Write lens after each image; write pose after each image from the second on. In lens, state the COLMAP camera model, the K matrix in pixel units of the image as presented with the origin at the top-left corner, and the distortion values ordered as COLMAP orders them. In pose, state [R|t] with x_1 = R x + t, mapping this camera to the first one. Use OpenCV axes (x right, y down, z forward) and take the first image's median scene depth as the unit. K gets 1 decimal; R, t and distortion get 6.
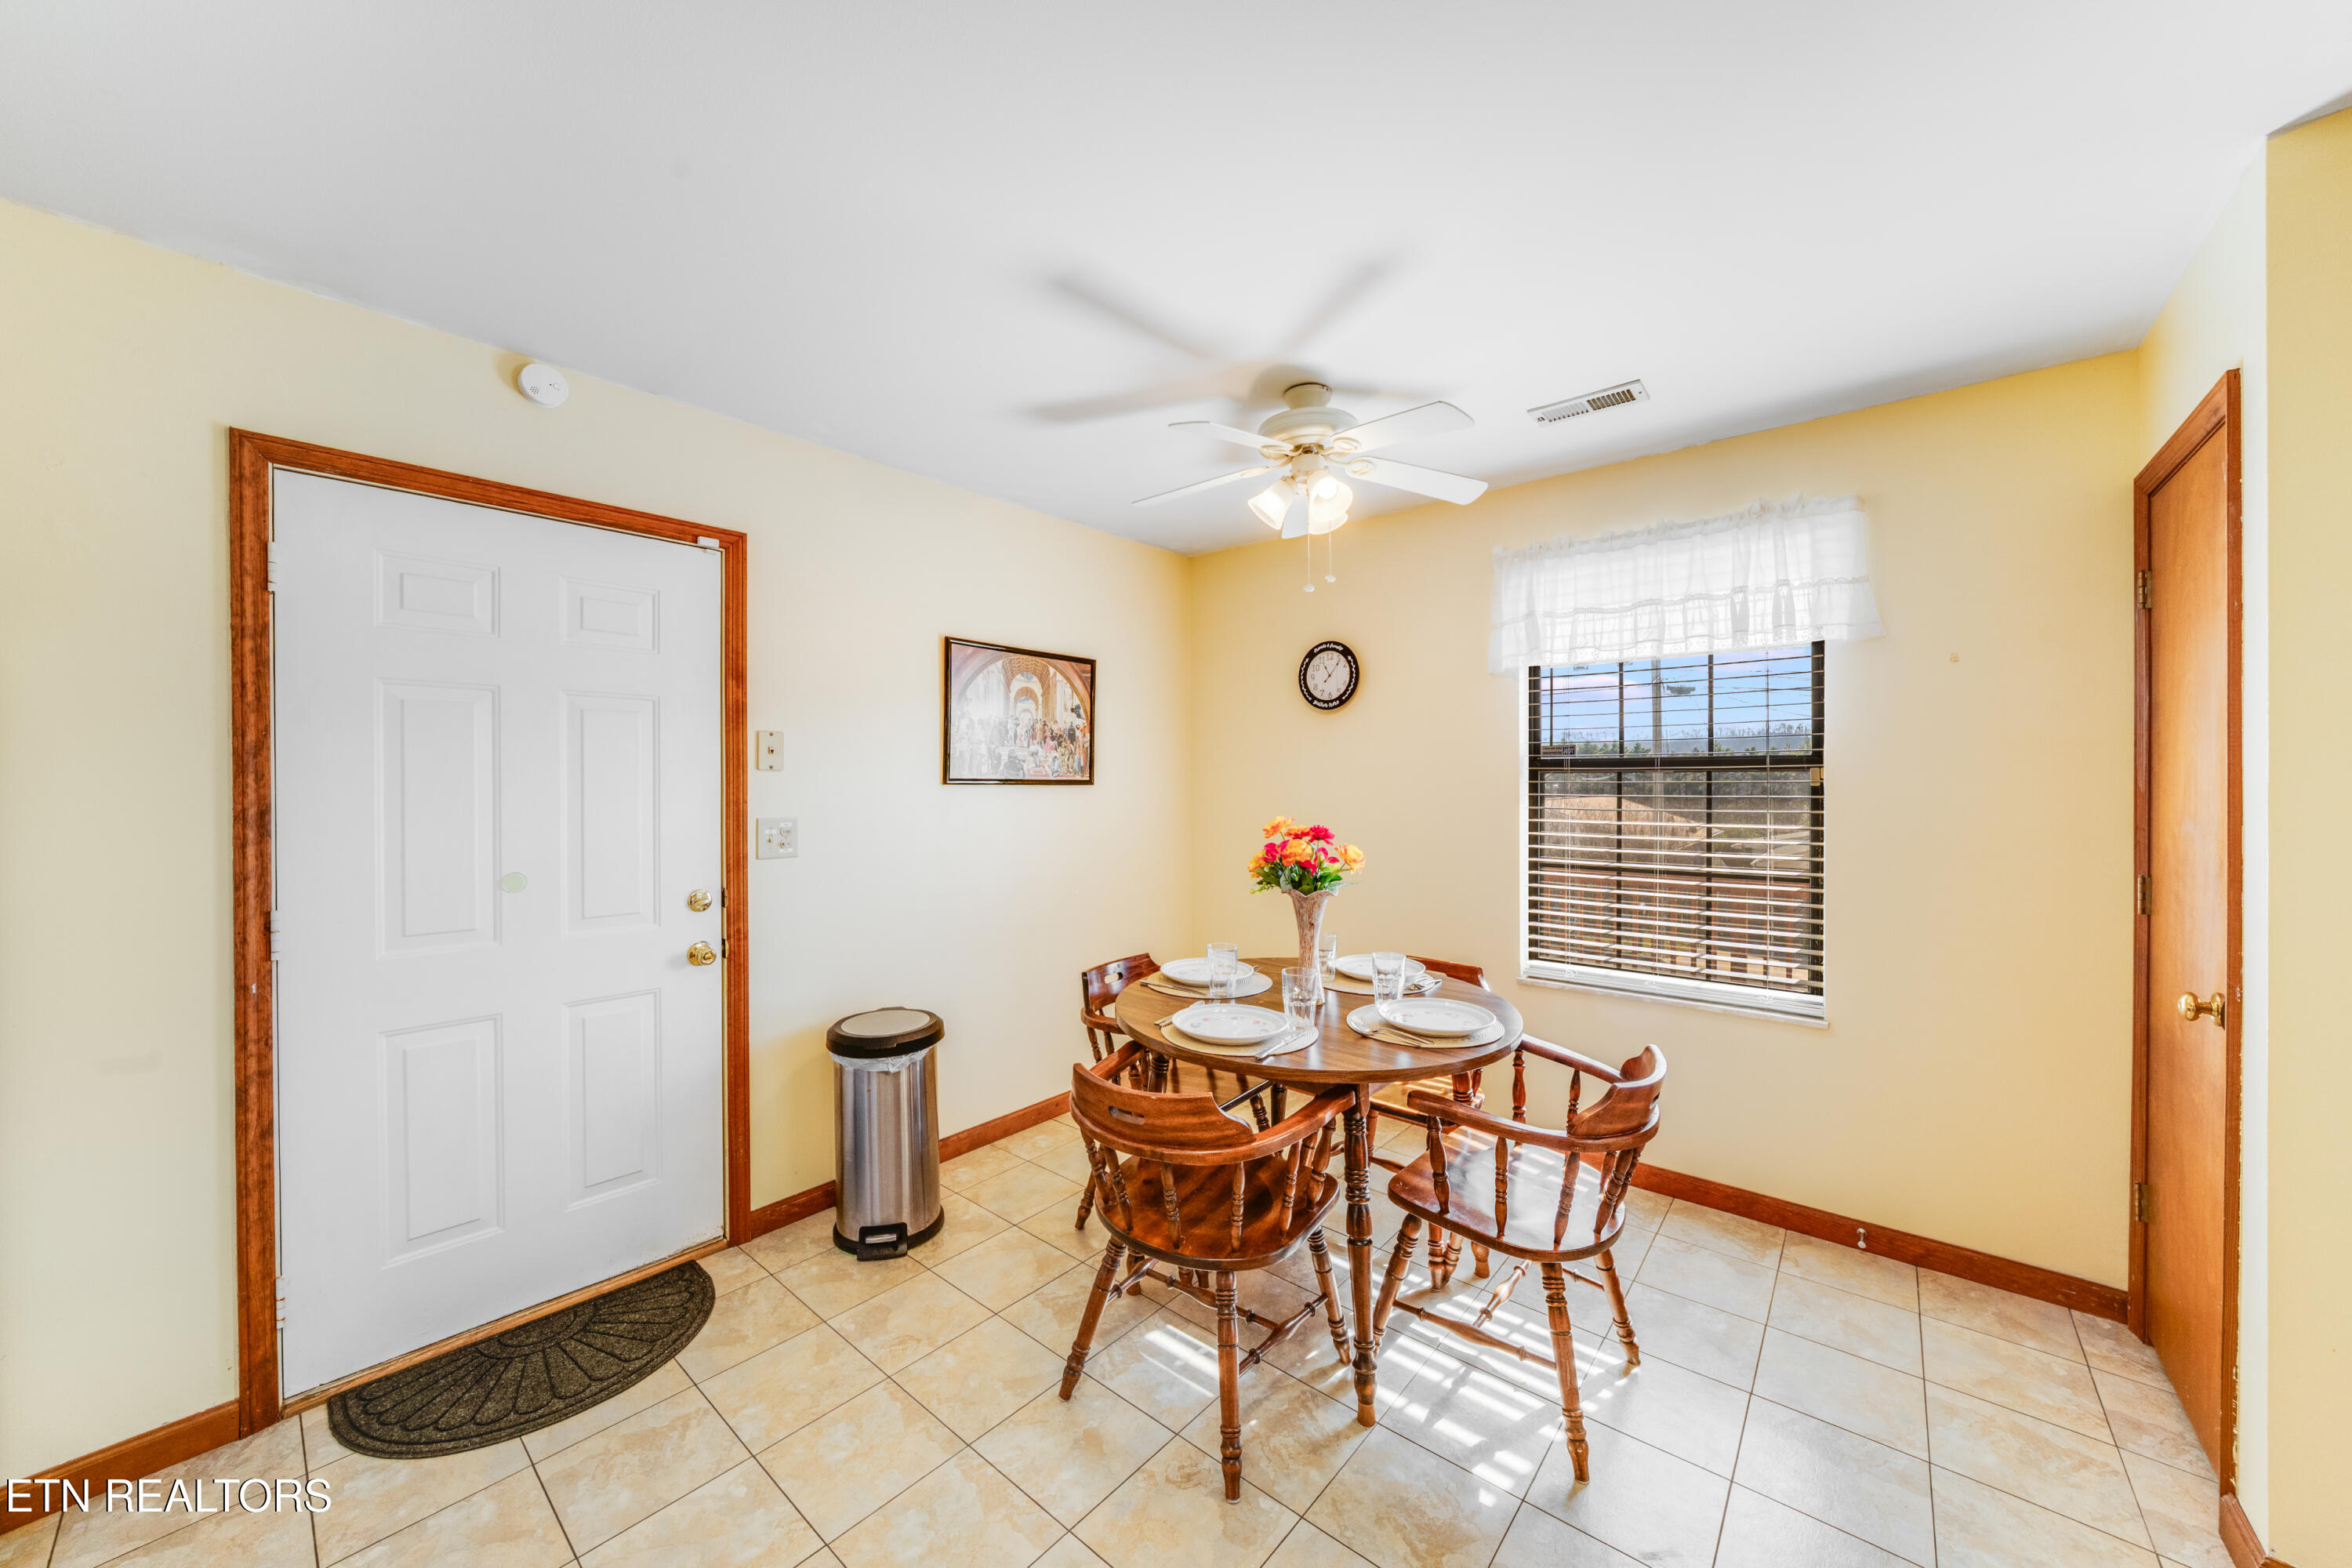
lens RADIAL K [[817.3, 0, 1165.3], [0, 817.3, 777.0], [0, 0, 1]] dist [-0.016493, 0.000070]
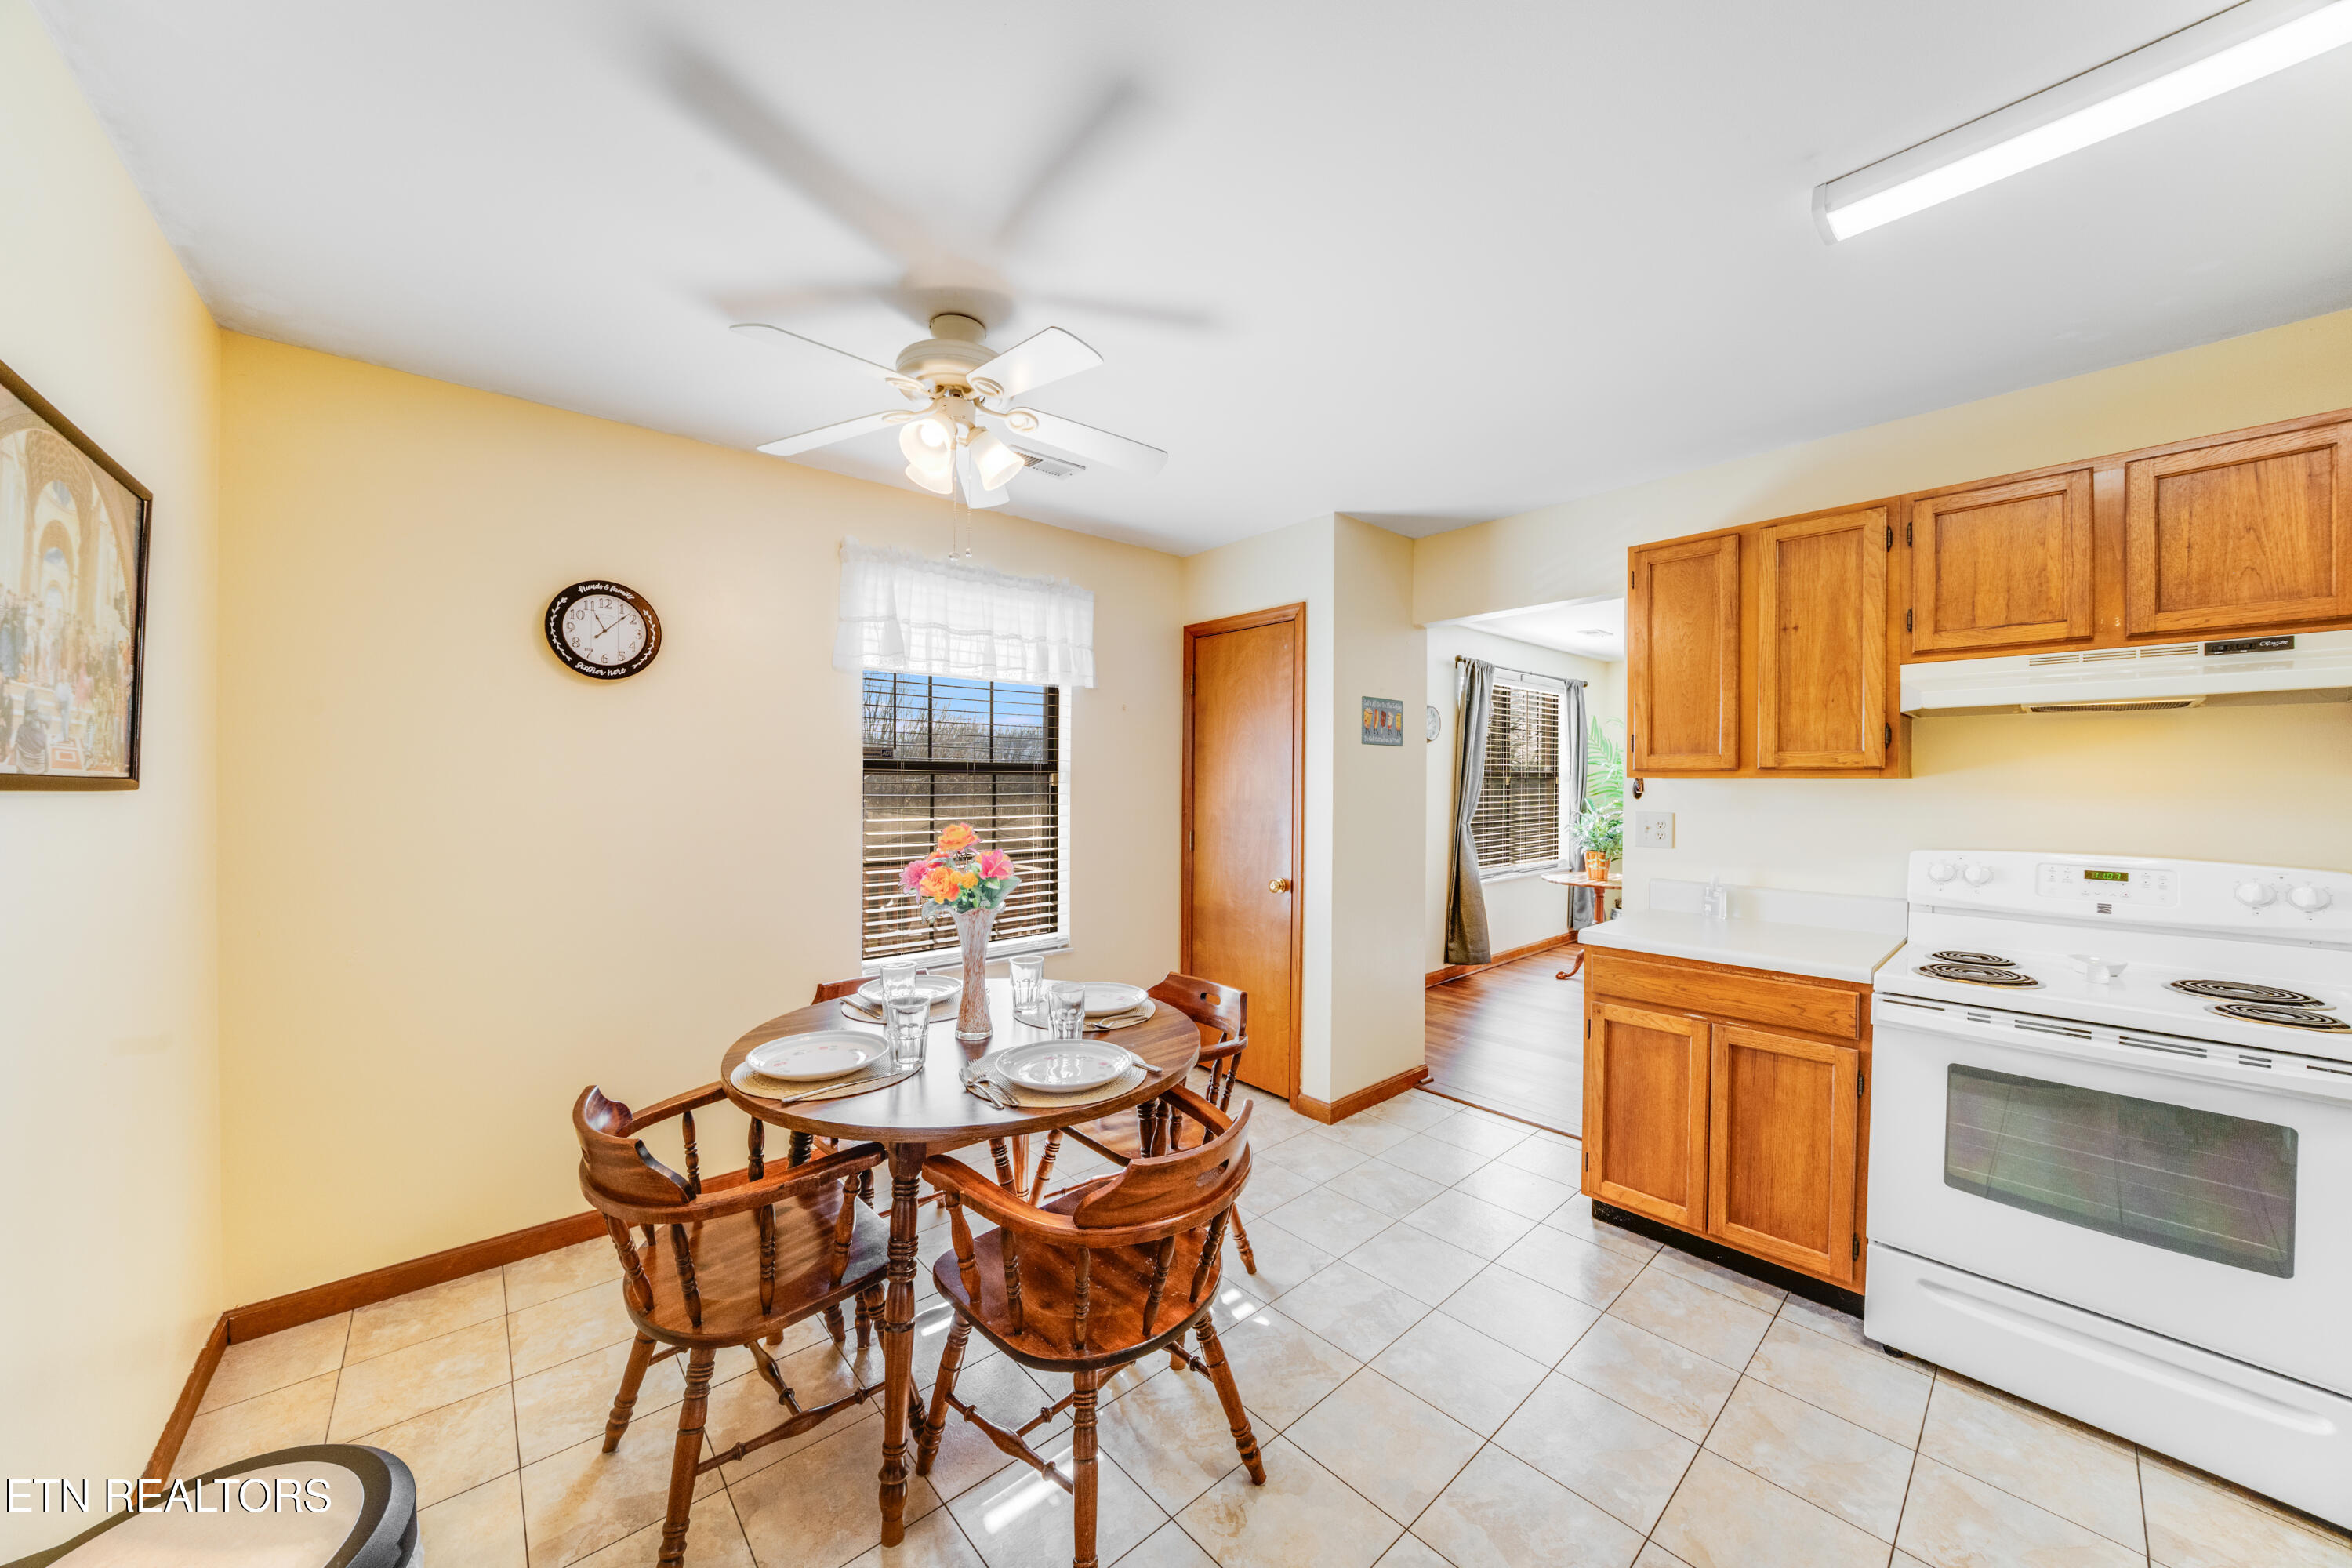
lens RADIAL K [[817.3, 0, 1165.3], [0, 817.3, 777.0], [0, 0, 1]] dist [-0.016493, 0.000070]
pose [[0.146171, 0.007860, 0.989228, -0.461938], [-0.006247, 0.999956, -0.007022, 0.003676], [-0.989240, -0.005154, 0.146214, 0.470614]]
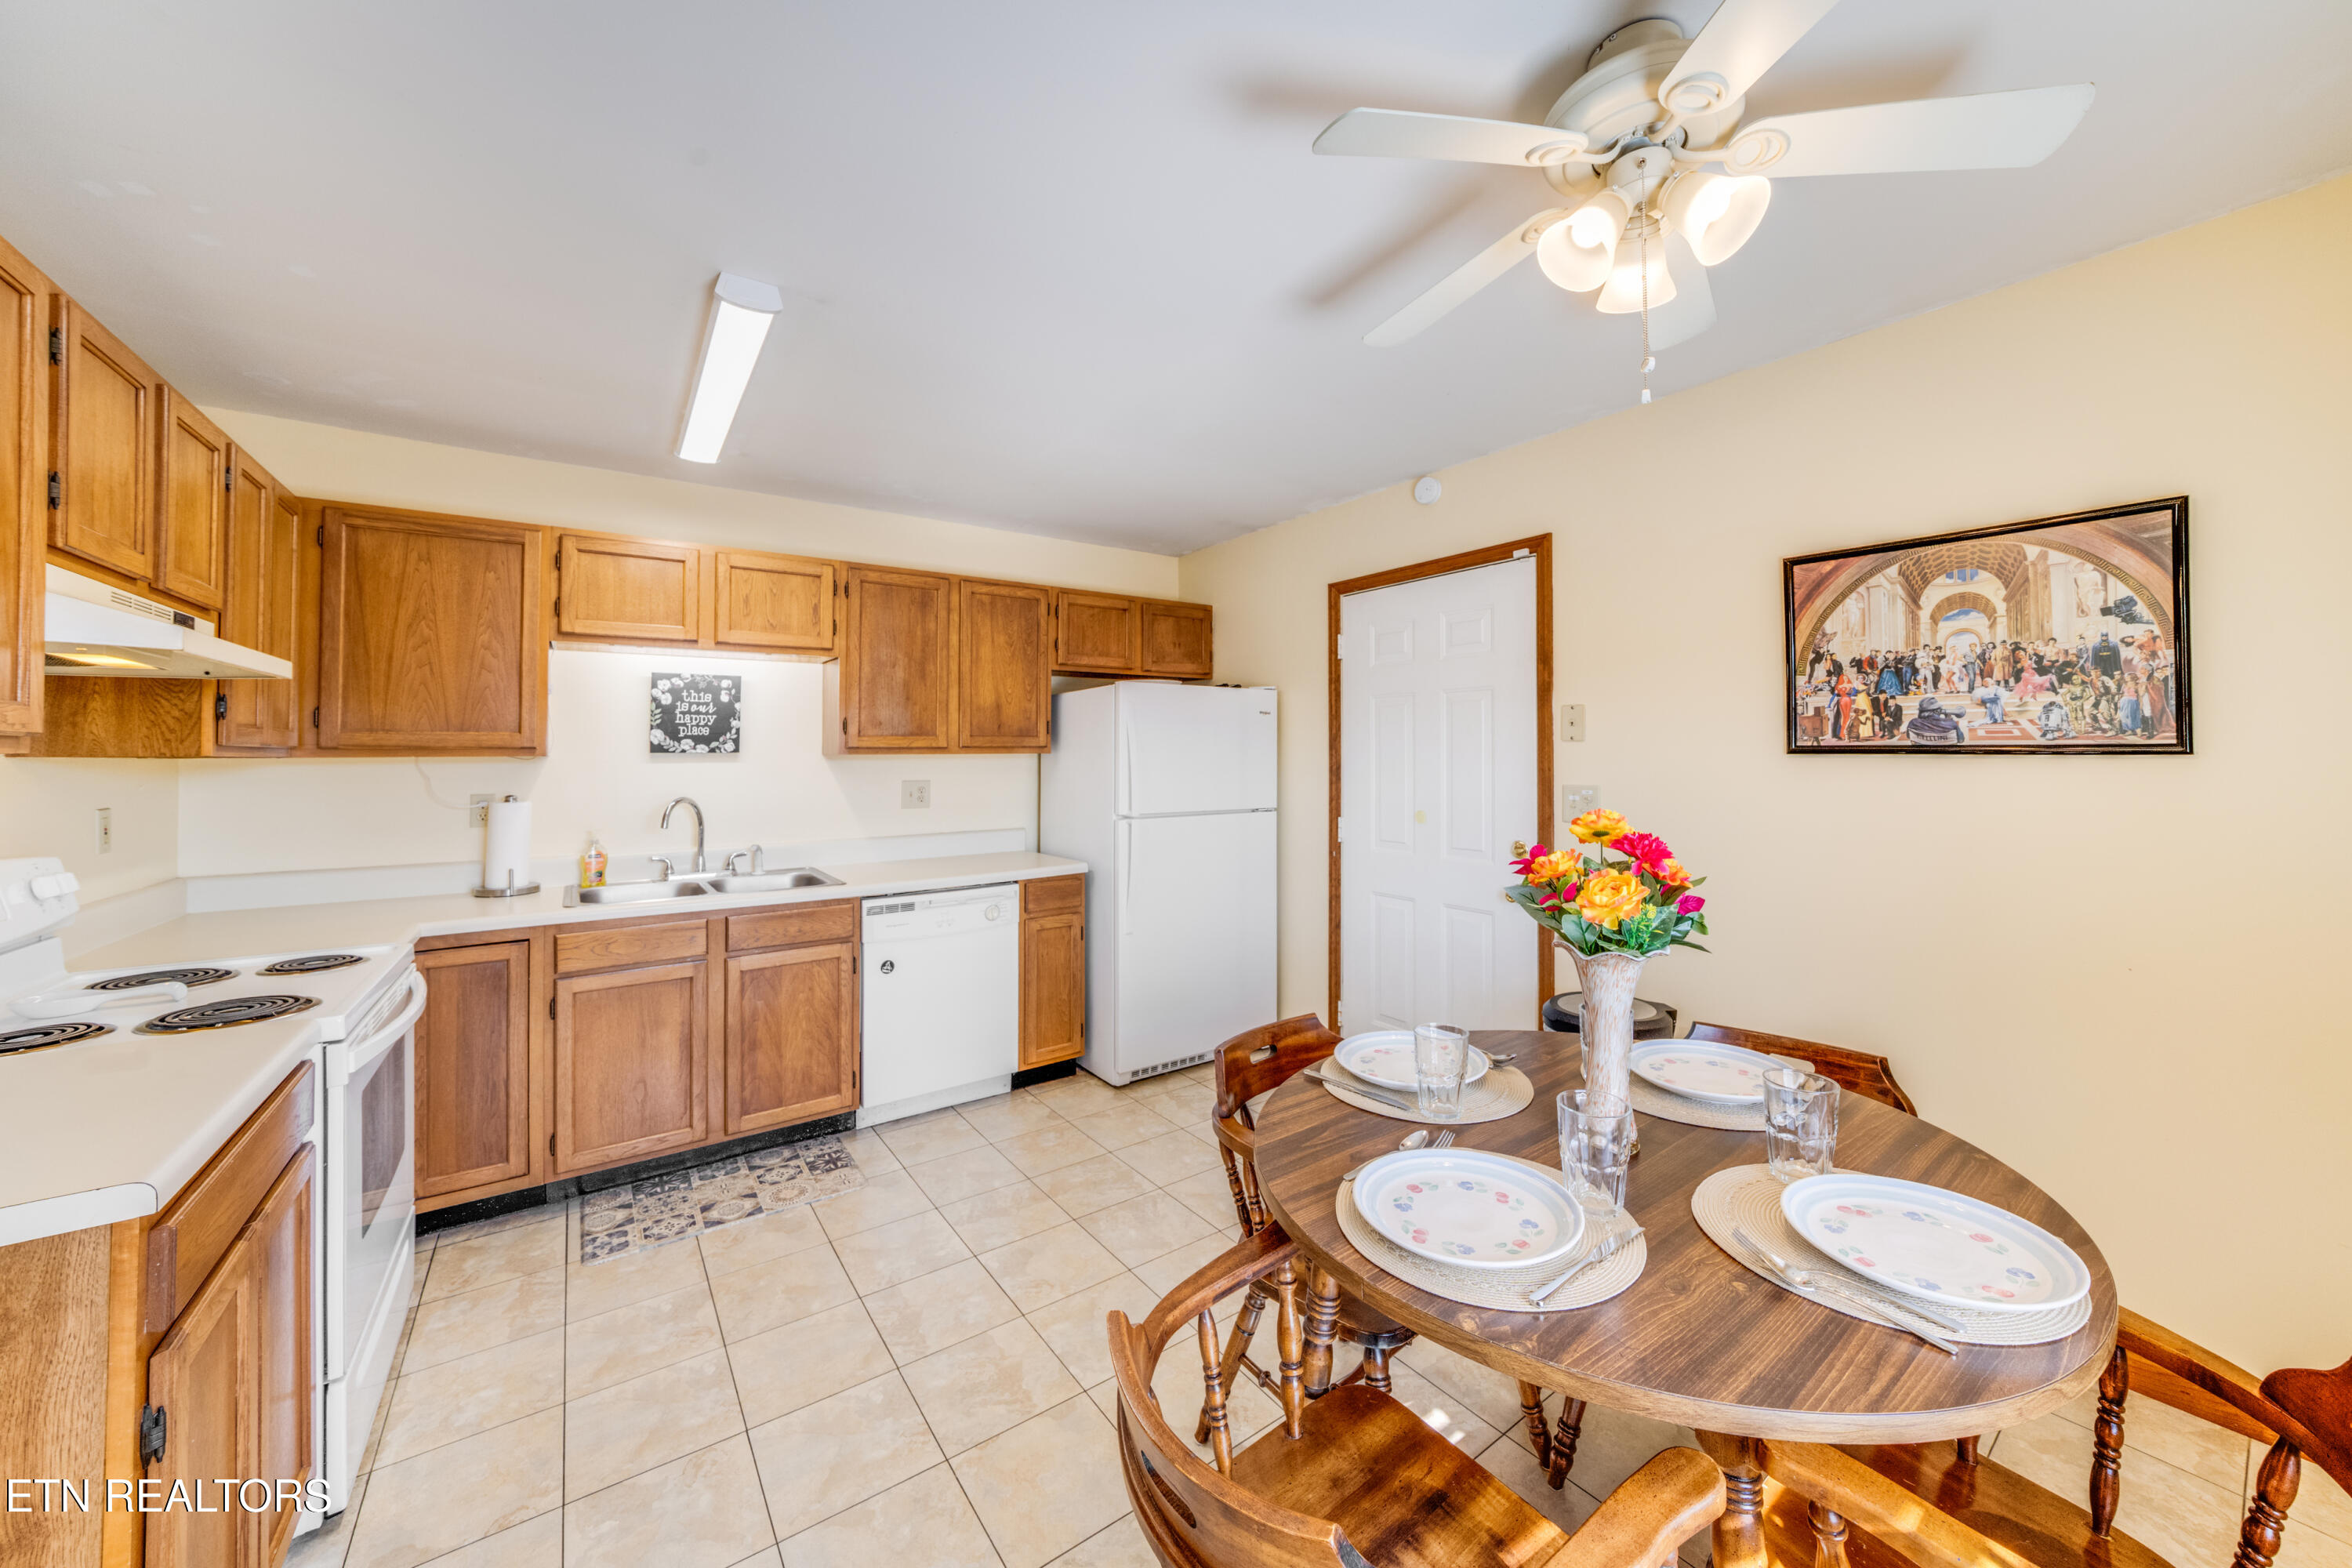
lens RADIAL K [[849.8, 0, 1179.9], [0, 849.8, 752.1], [0, 0, 1]] dist [-0.013460, 0.000223]
pose [[-0.205600, -0.010229, -0.978583, 0.580370], [0.002329, 0.999937, -0.010941, 0.014286], [0.978633, -0.004528, -0.205563, 0.575839]]
